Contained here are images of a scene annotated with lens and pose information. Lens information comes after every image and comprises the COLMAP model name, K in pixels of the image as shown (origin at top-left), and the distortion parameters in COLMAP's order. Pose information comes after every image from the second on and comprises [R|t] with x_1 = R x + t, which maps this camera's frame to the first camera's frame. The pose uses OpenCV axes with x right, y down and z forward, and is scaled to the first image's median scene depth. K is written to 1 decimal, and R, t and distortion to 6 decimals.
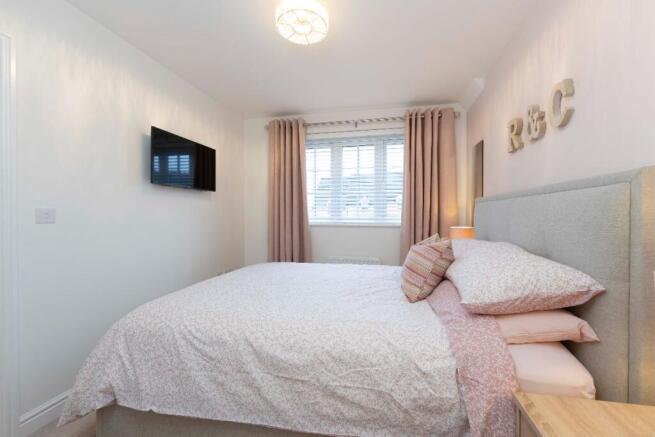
lens RADIAL K [[262.0, 0, 334.0], [0, 262.0, 217.9], [0, 0, 1]] dist [-0.002733, -0.000277]
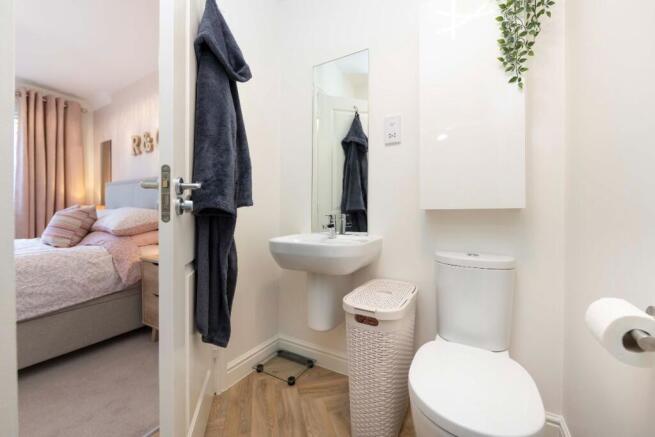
lens RADIAL K [[262.0, 0, 334.0], [0, 262.0, 217.9], [0, 0, 1]] dist [-0.002733, -0.000277]
pose [[0.299999, -0.017269, 0.953783, -0.537722], [0.001034, 0.999841, 0.017777, 0.118485], [-0.953939, -0.004346, 0.299970, -0.717154]]
